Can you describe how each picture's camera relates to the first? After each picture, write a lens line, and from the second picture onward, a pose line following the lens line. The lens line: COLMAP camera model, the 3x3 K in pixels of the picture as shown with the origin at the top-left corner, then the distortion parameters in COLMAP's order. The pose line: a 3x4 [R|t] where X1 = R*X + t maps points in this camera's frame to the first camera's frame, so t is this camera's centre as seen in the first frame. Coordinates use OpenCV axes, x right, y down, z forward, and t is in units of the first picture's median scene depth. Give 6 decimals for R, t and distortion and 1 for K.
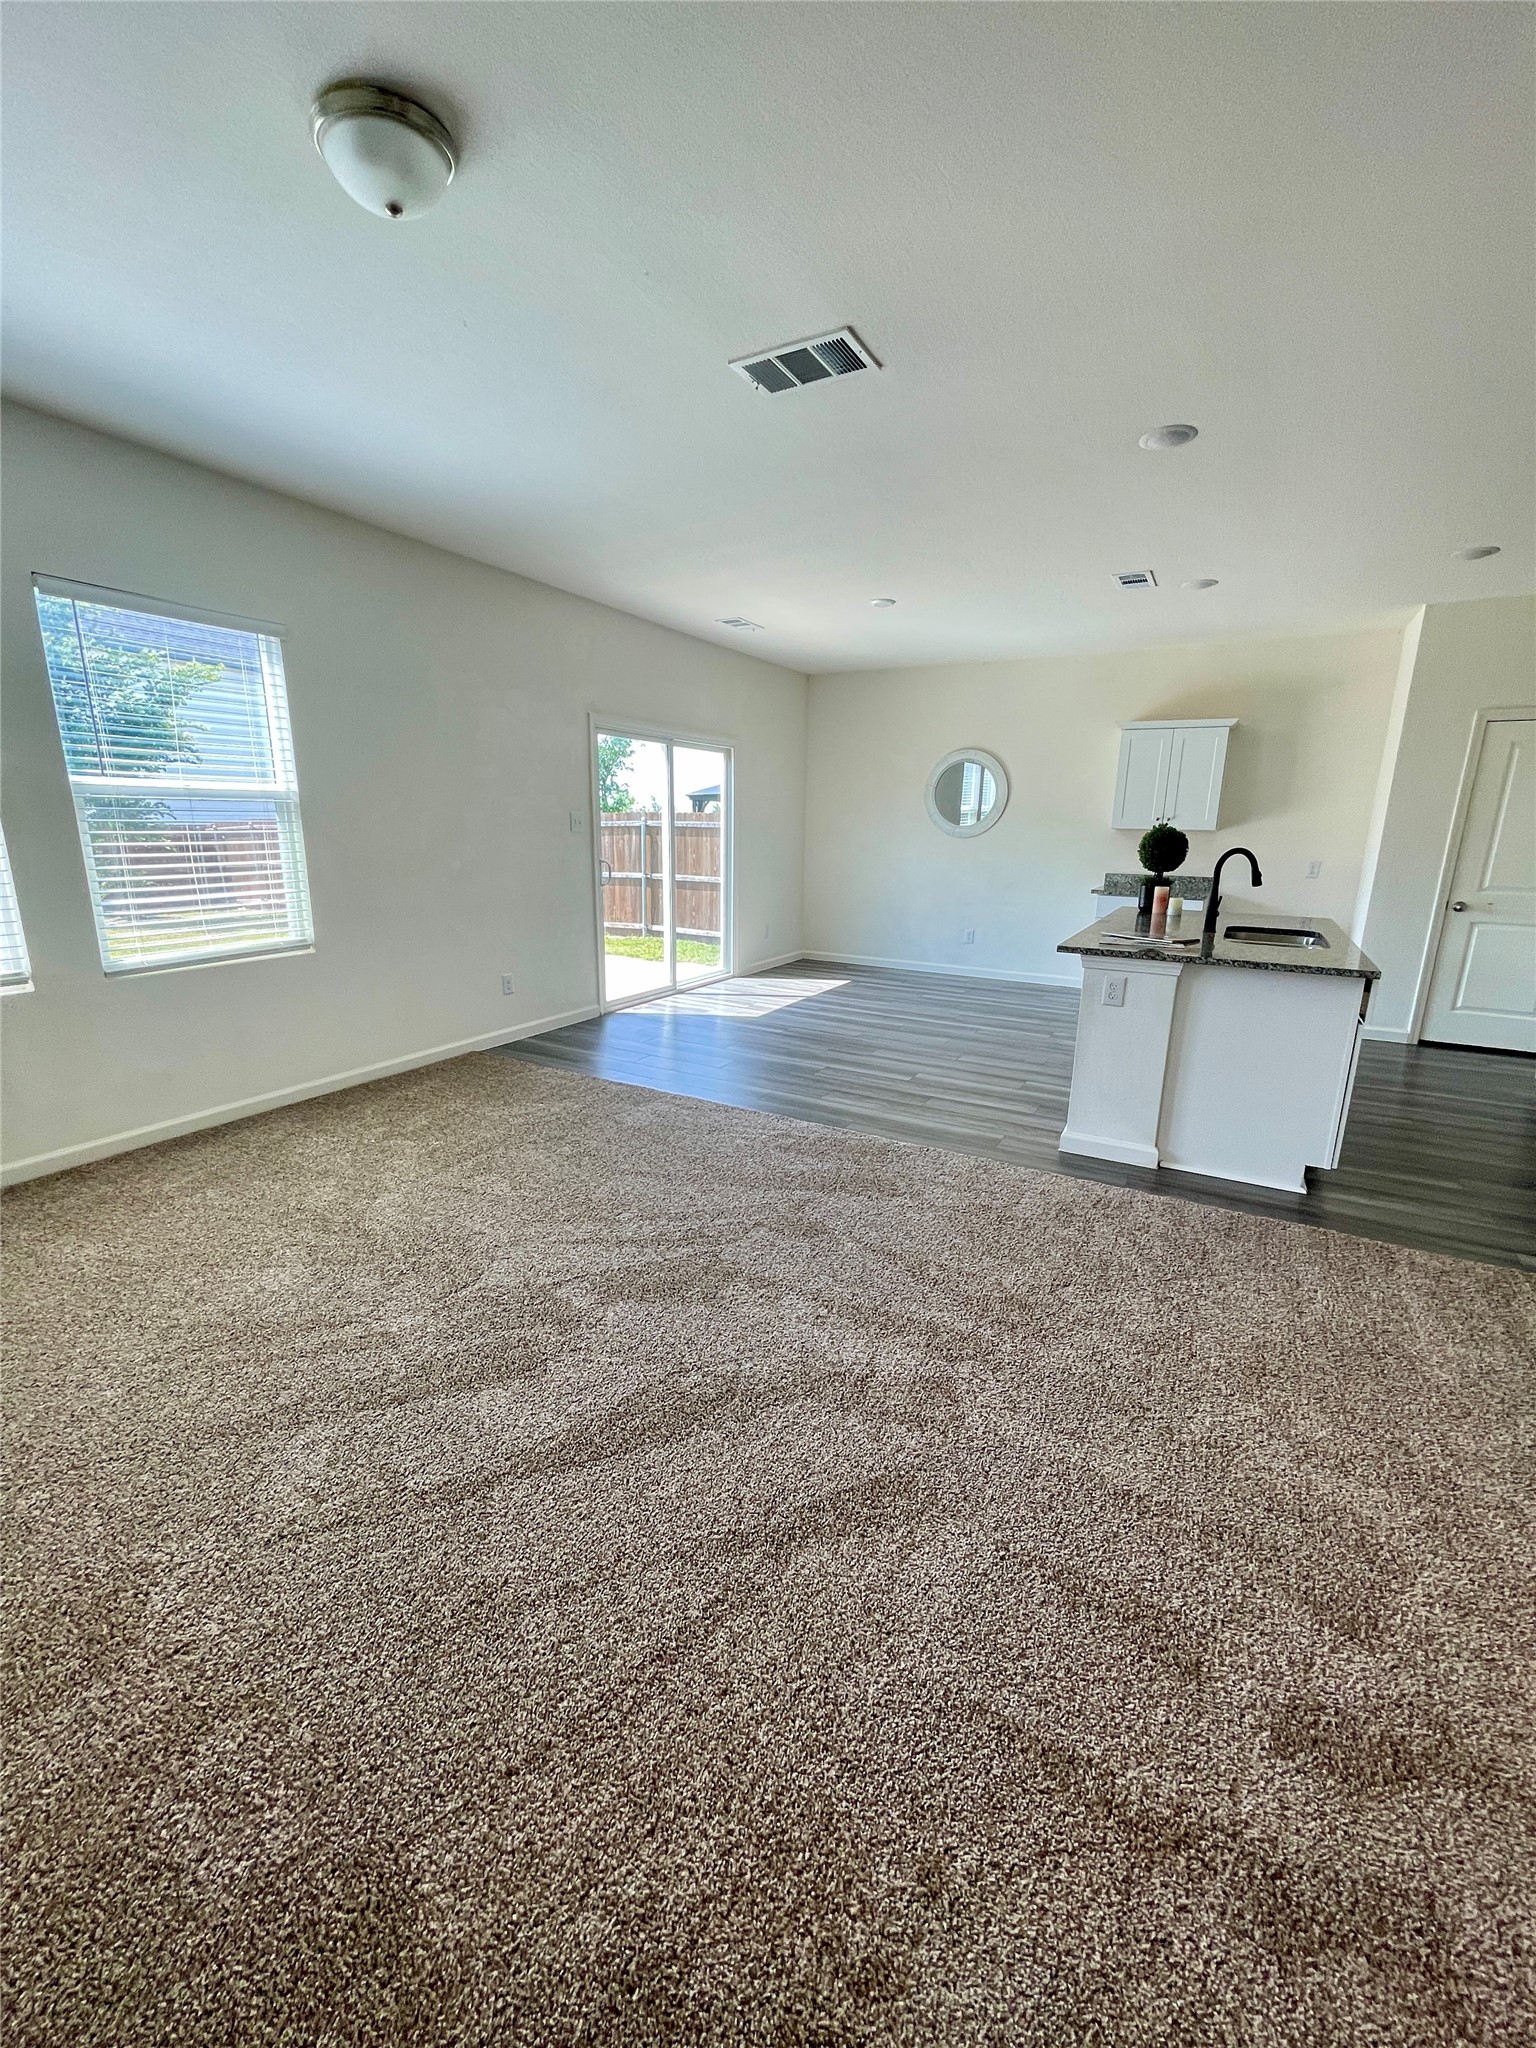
lens RADIAL K [[819.8, 0, 768.0], [0, 819.8, 1024.0], [0, 0, 1]] dist [-0.005465, -0.002268]
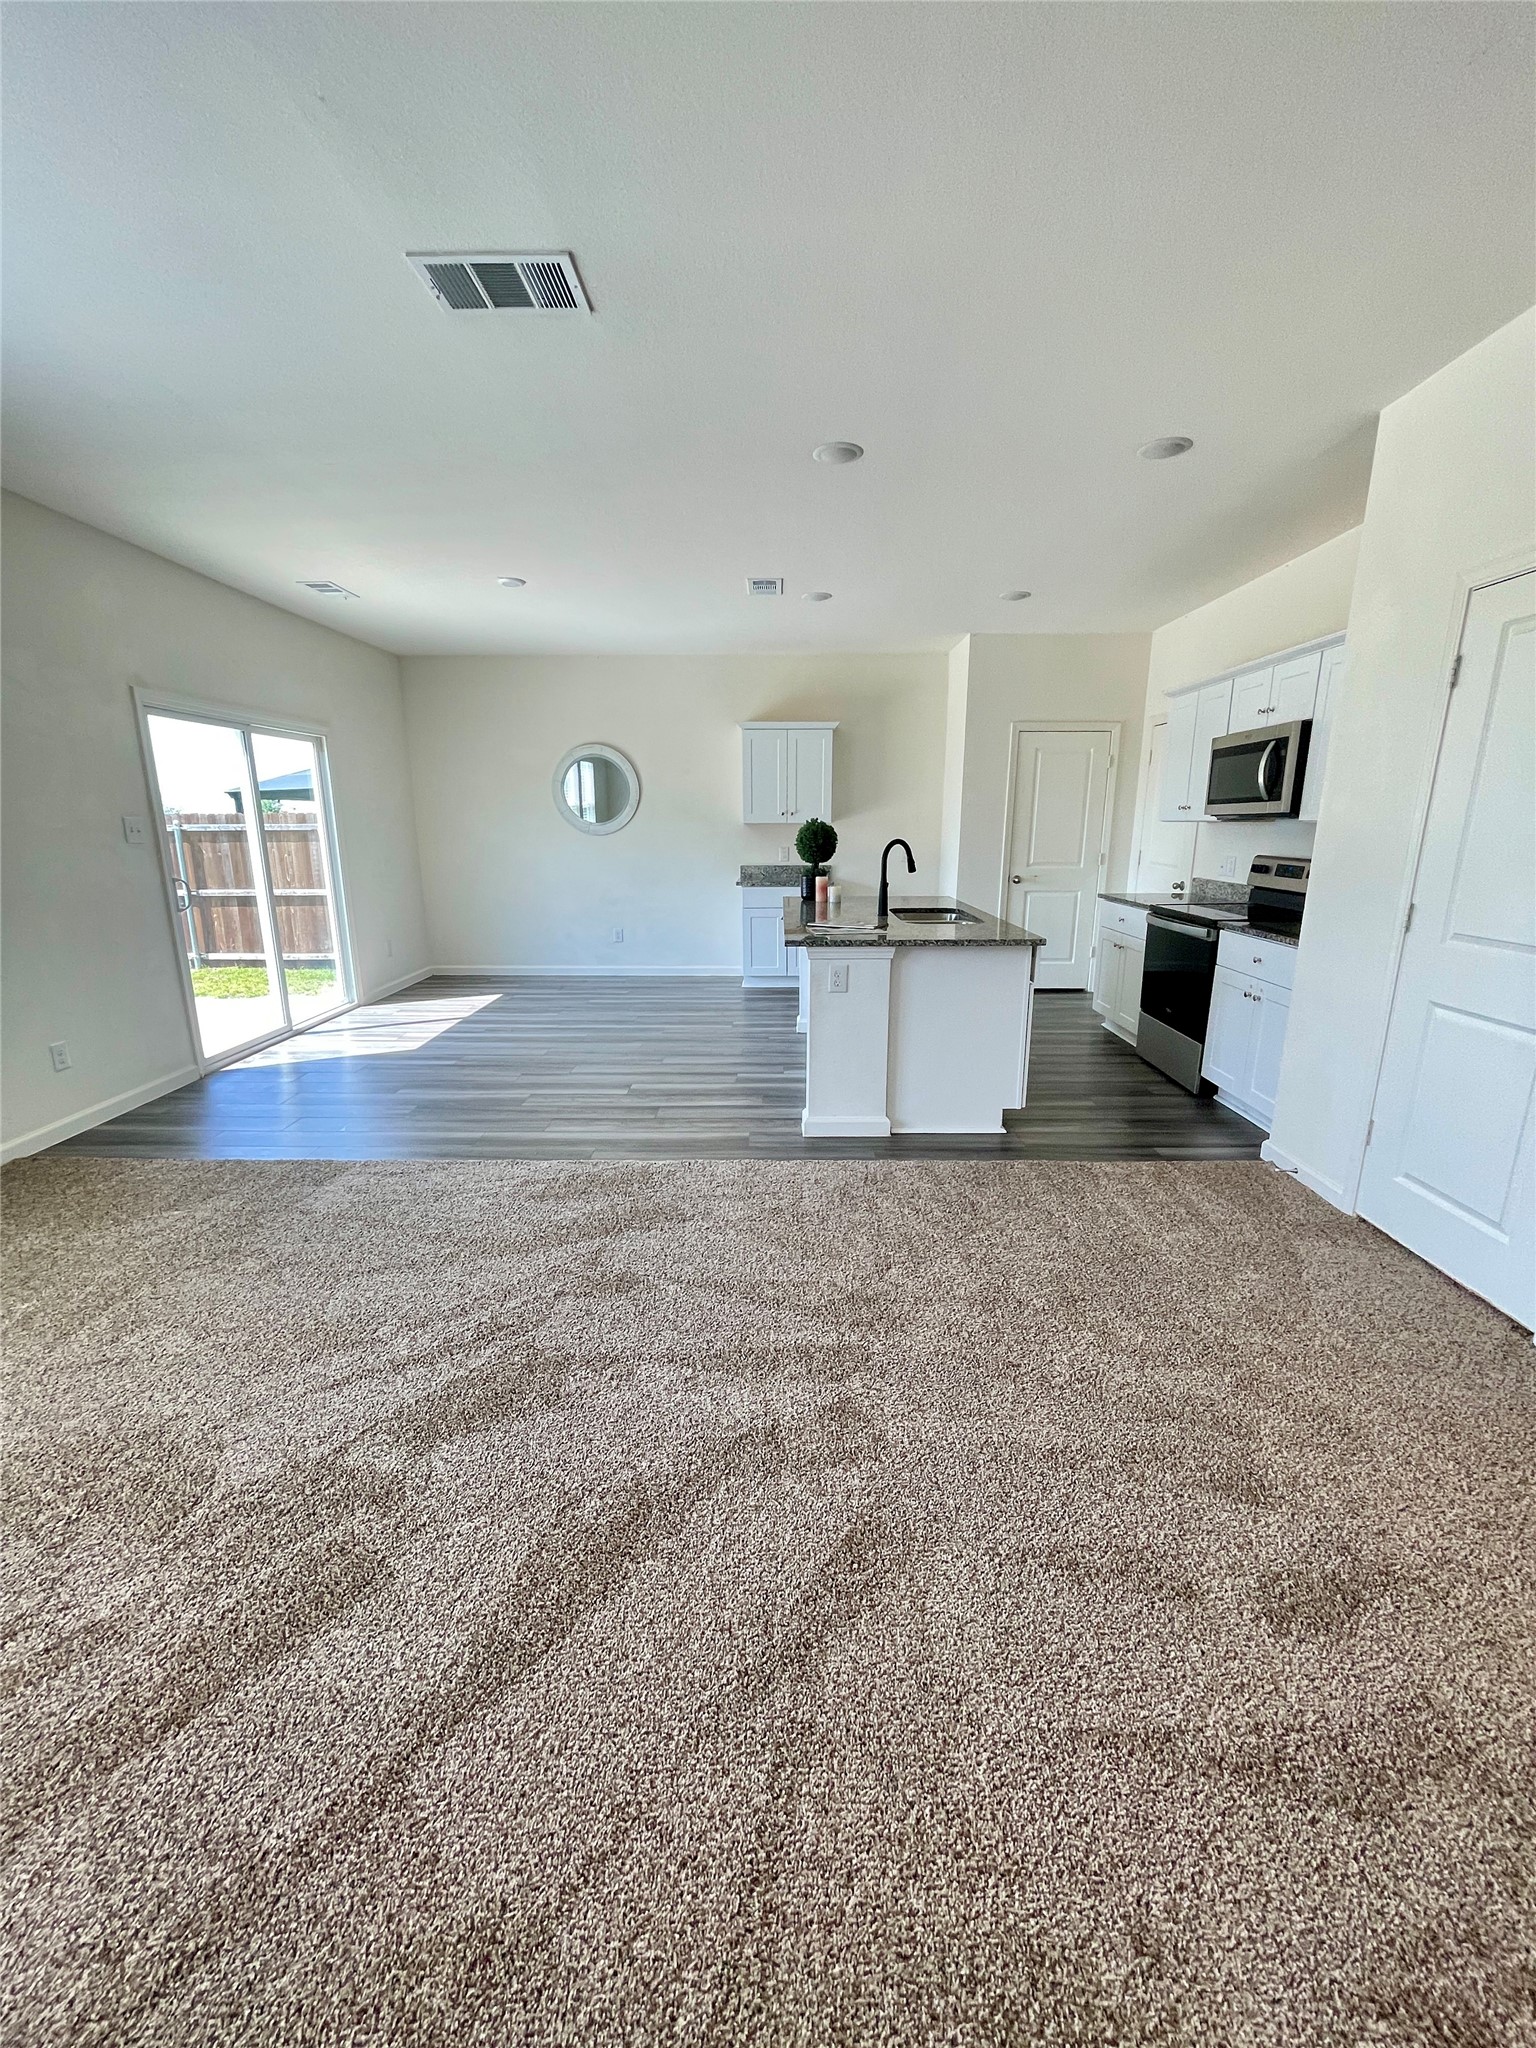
lens RADIAL K [[819.8, 0, 768.0], [0, 819.8, 1024.0], [0, 0, 1]] dist [-0.005465, -0.002268]
pose [[0.875252, -0.133127, 0.464985, -0.143666], [0.131262, 0.990673, 0.036556, -0.030028], [-0.465515, 0.029039, 0.884563, 0.102244]]
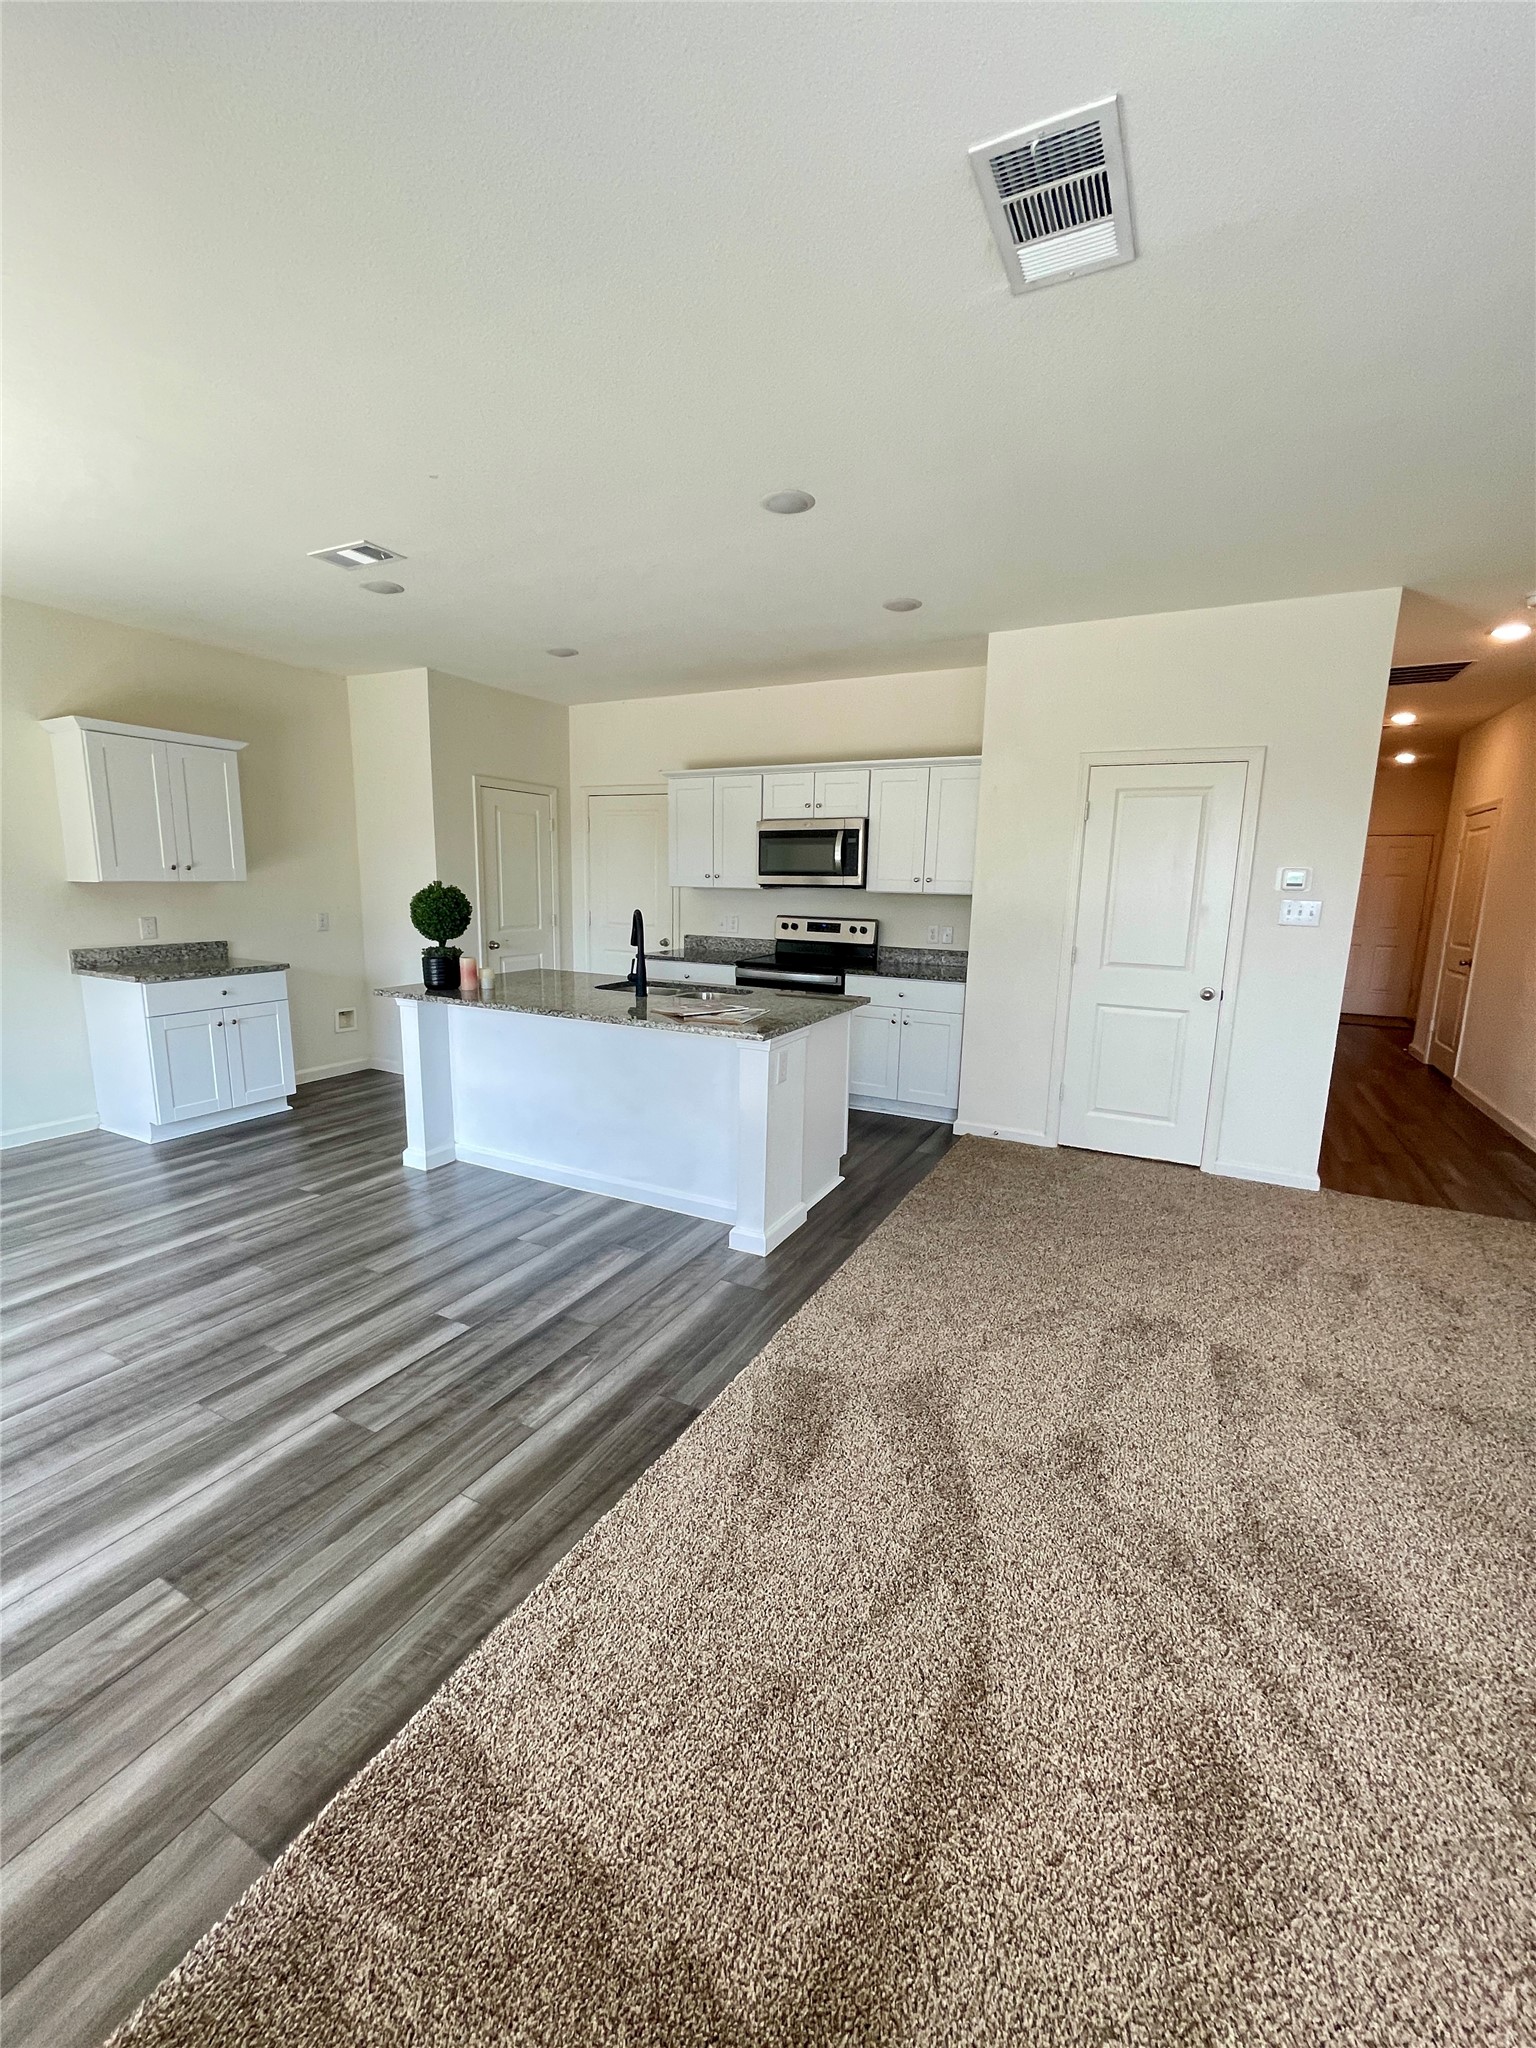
lens RADIAL K [[819.8, 0, 768.0], [0, 819.8, 1024.0], [0, 0, 1]] dist [-0.005465, -0.002268]
pose [[-0.039572, -0.192519, 0.980495, -0.465446], [0.219734, 0.955567, 0.196492, -0.259567], [-0.974757, 0.223223, 0.004489, 0.924738]]
